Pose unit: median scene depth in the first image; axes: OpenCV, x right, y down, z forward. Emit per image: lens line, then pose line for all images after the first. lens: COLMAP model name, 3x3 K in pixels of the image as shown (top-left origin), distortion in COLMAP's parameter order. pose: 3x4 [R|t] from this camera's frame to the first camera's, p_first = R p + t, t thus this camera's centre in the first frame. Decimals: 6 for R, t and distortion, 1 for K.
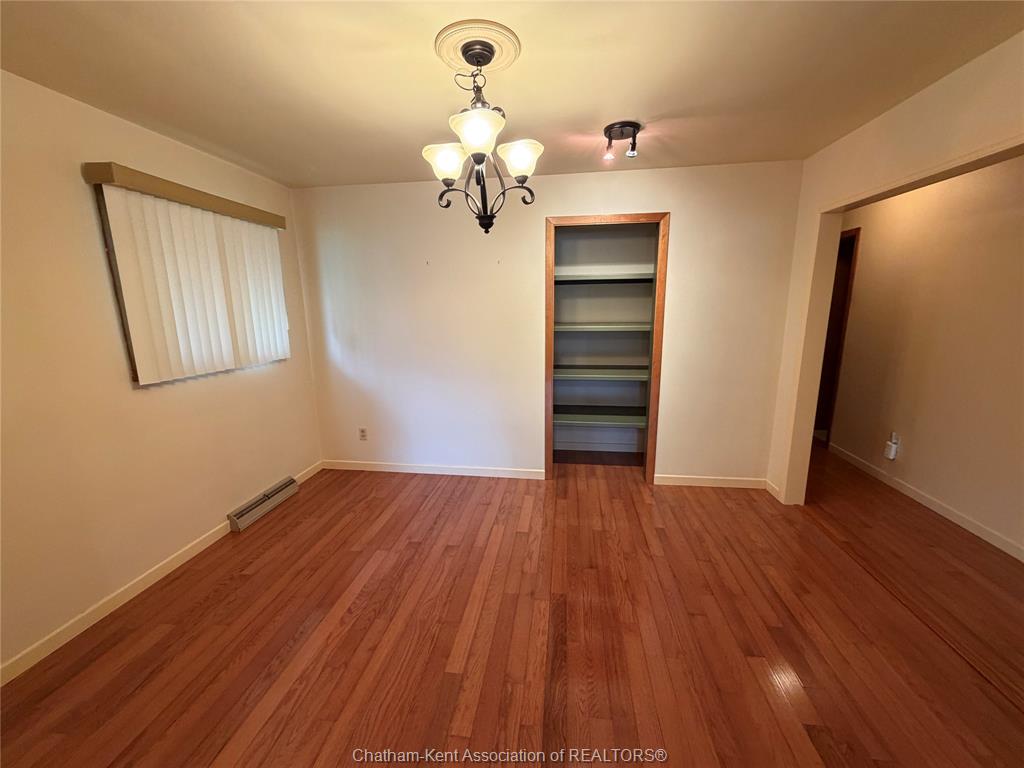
lens RADIAL K [[408.7, 0, 512.4], [0, 408.7, 384.6], [0, 0, 1]] dist [-0.000377, 0.000192]
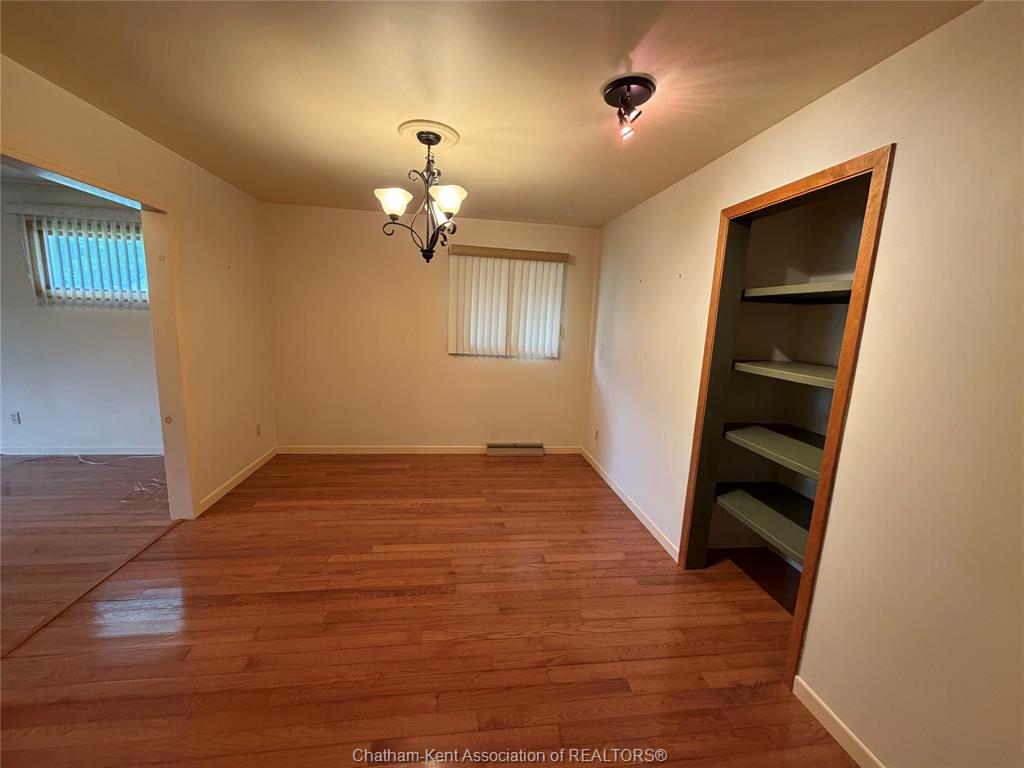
lens RADIAL K [[408.7, 0, 512.5], [0, 408.7, 384.6], [0, 0, 1]] dist [-0.000377, 0.000192]
pose [[0.266284, 0.183280, -0.946309, 0.848044], [-0.241103, 0.963212, 0.118710, -0.126184], [0.933254, 0.196547, 0.300677, 0.575496]]
